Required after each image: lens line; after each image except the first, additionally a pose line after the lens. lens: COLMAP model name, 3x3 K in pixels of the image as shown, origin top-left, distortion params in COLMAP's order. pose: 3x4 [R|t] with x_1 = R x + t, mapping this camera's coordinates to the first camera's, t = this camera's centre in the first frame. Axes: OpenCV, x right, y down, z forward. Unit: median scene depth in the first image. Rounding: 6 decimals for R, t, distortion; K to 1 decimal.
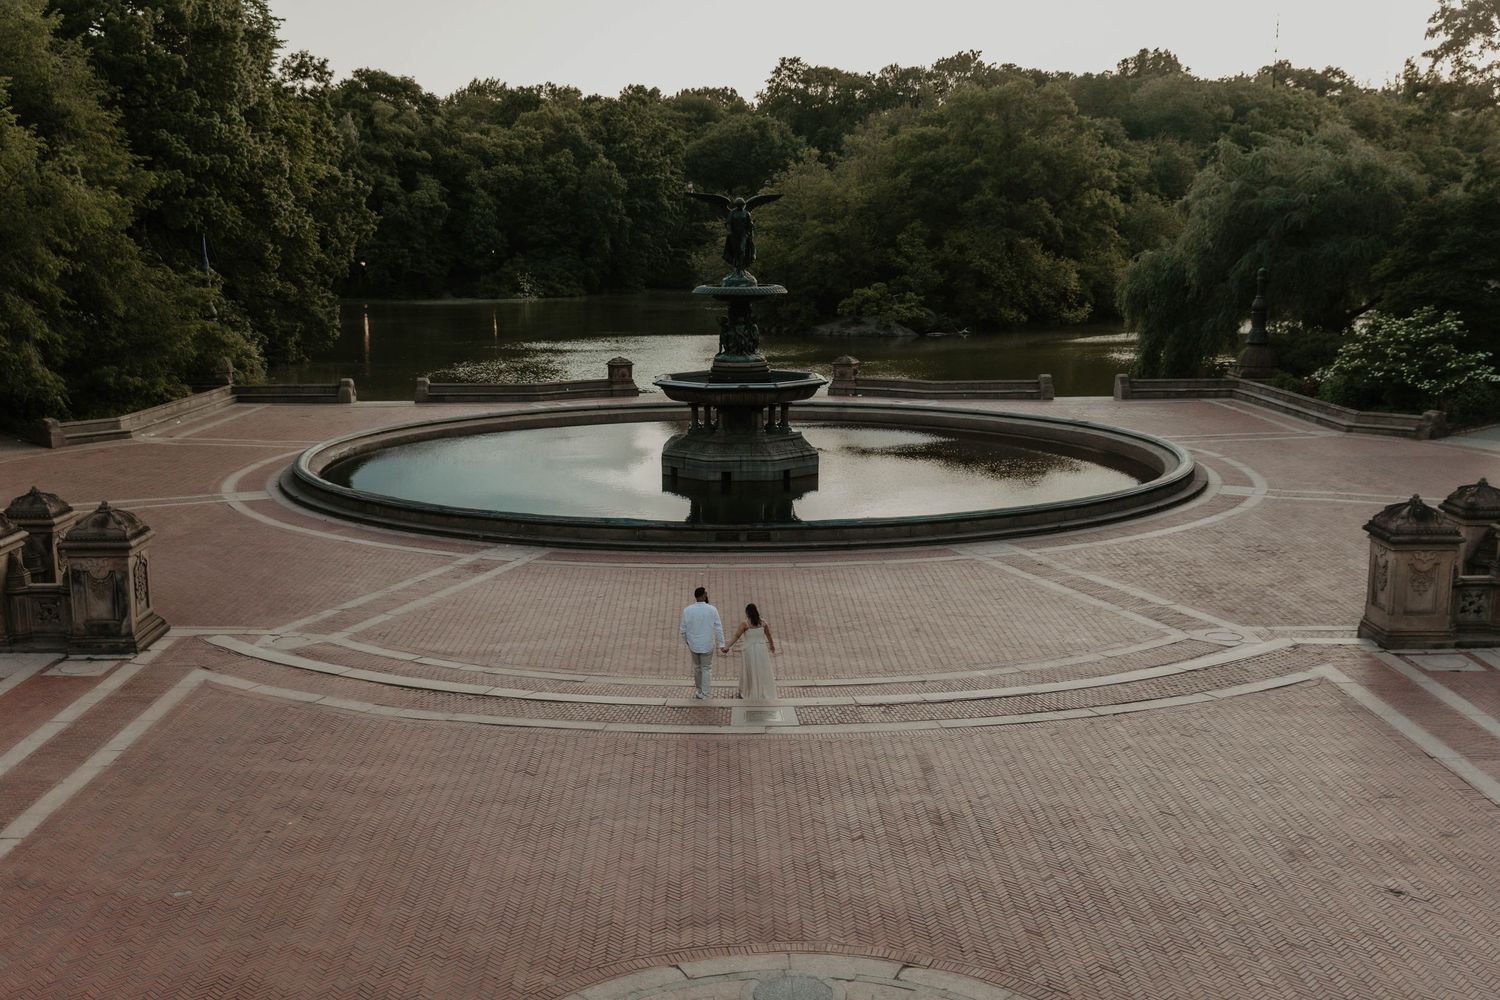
lens RADIAL K [[1513.5, 0, 750.0], [0, 1513.5, 500.0], [0, 0, 1]] dist [0.194841, -0.261122]
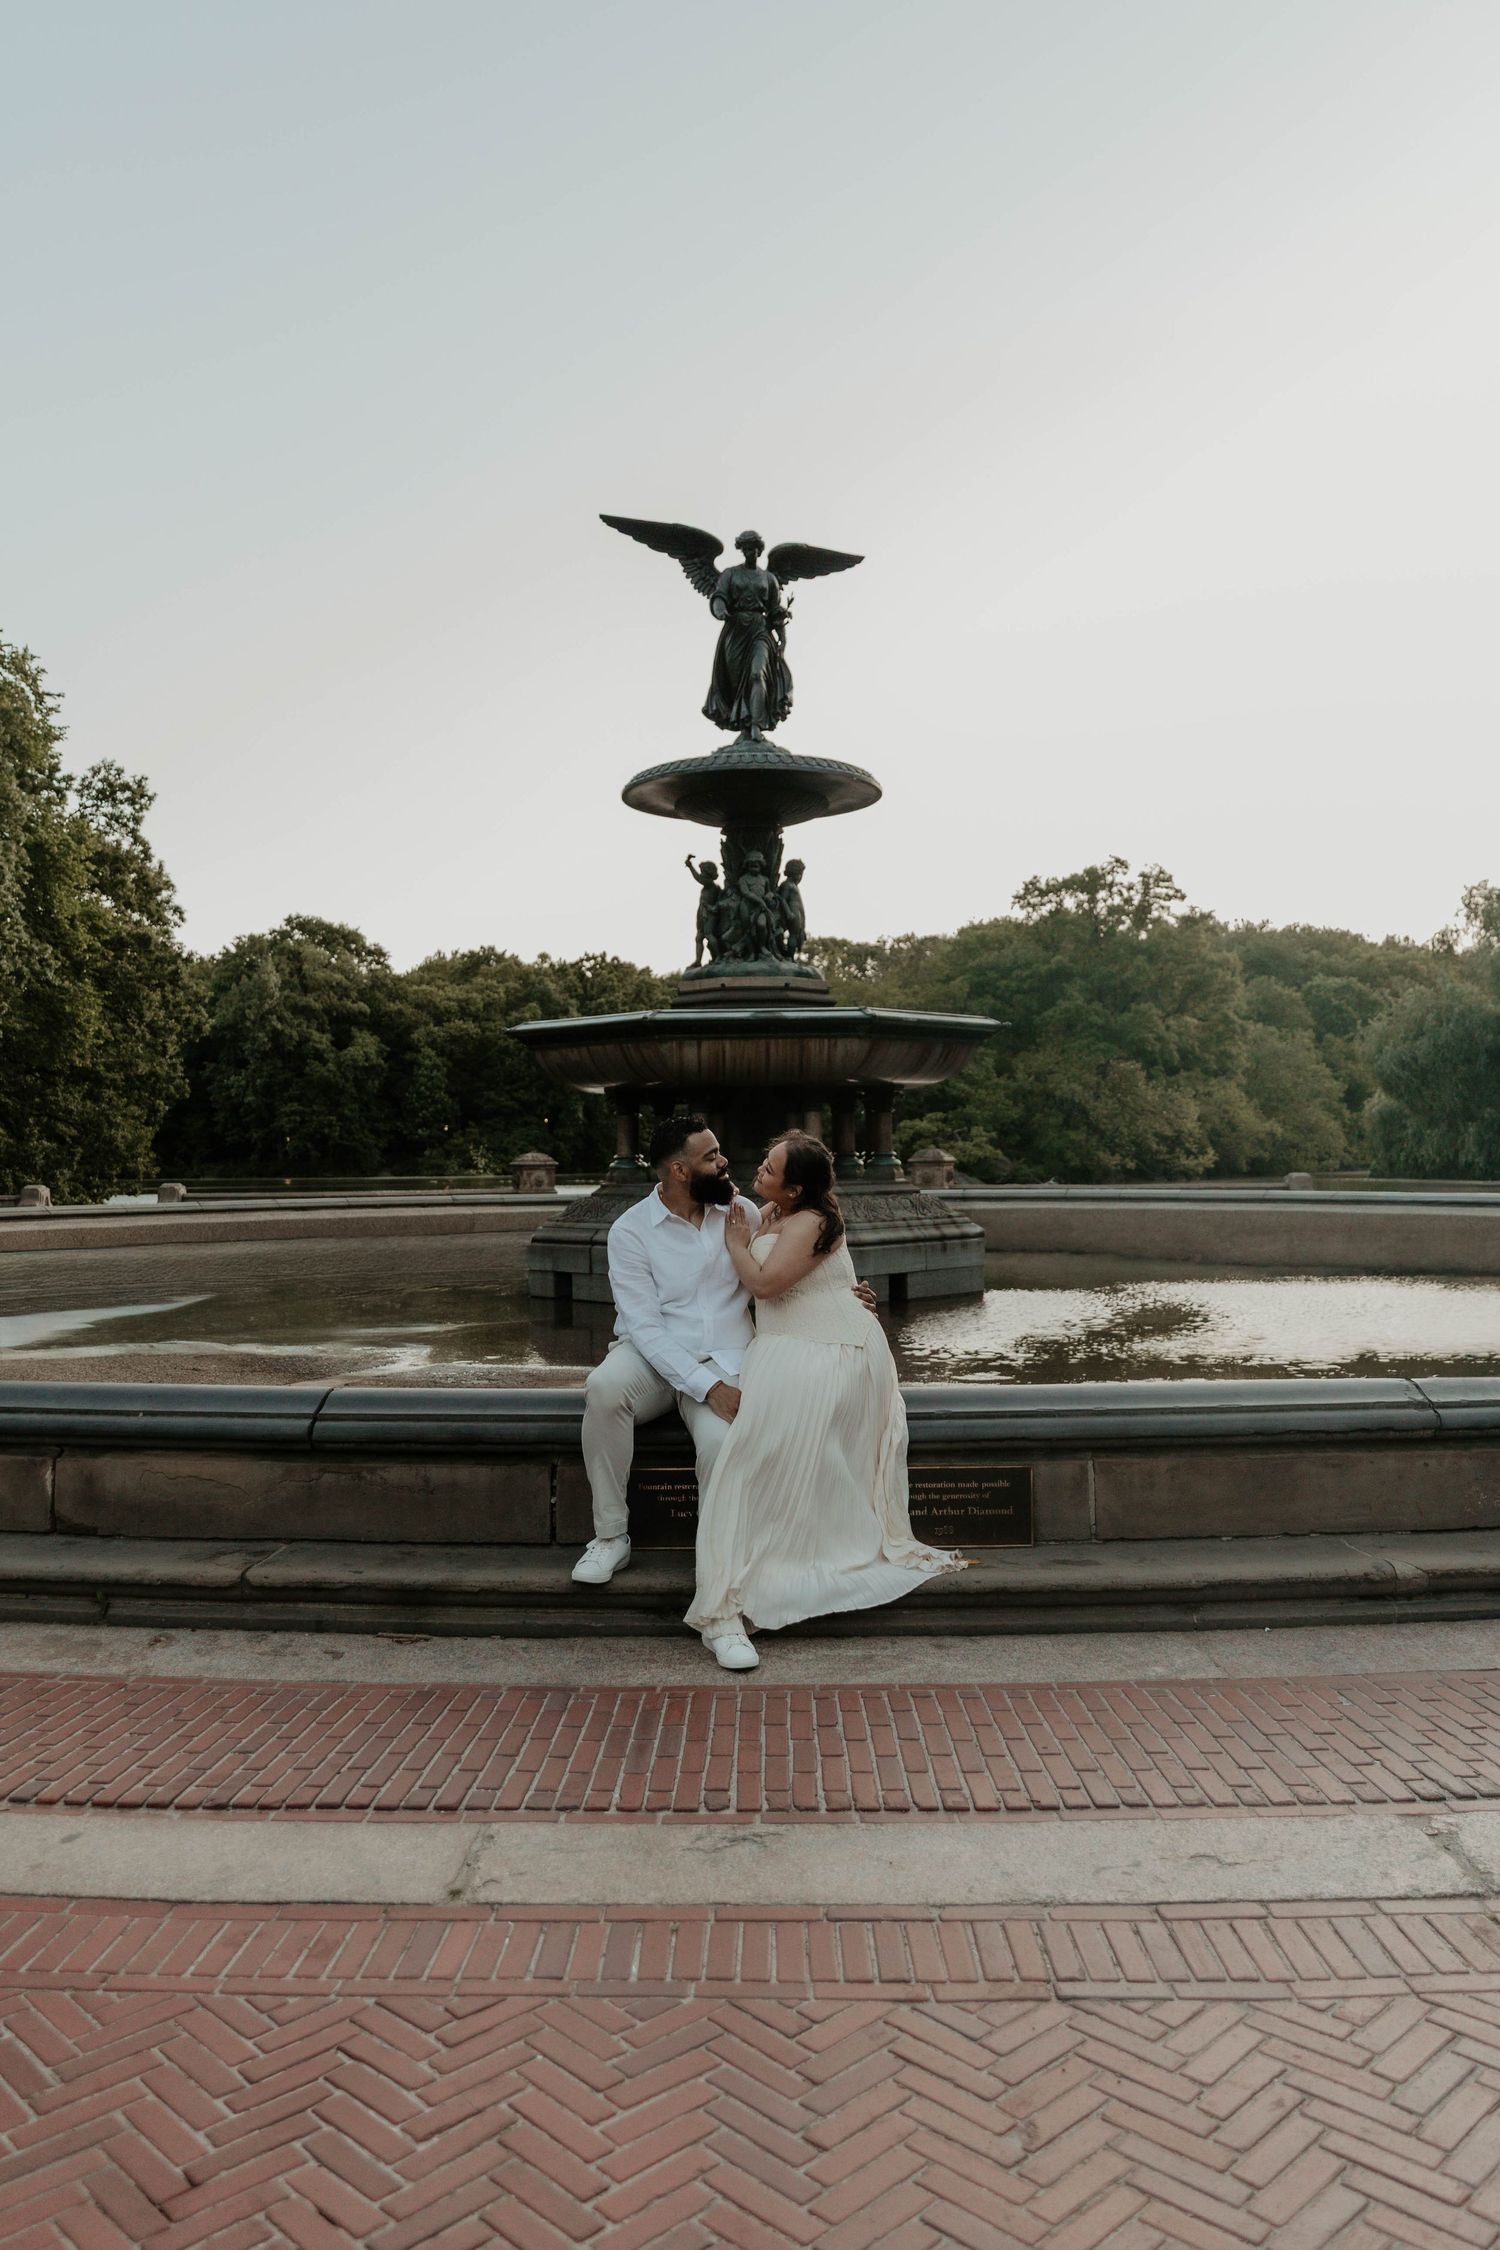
lens RADIAL K [[1624.1, 0, 718.7], [0, 1624.1, 1247.6], [0, 0, 1]] dist [-0.001899, -0.000435]
pose [[0.999788, -0.006938, -0.019362, -0.002725], [0.004765, 0.993909, -0.110100, 0.004525], [0.020008, 0.109985, 0.993732, 0.219721]]
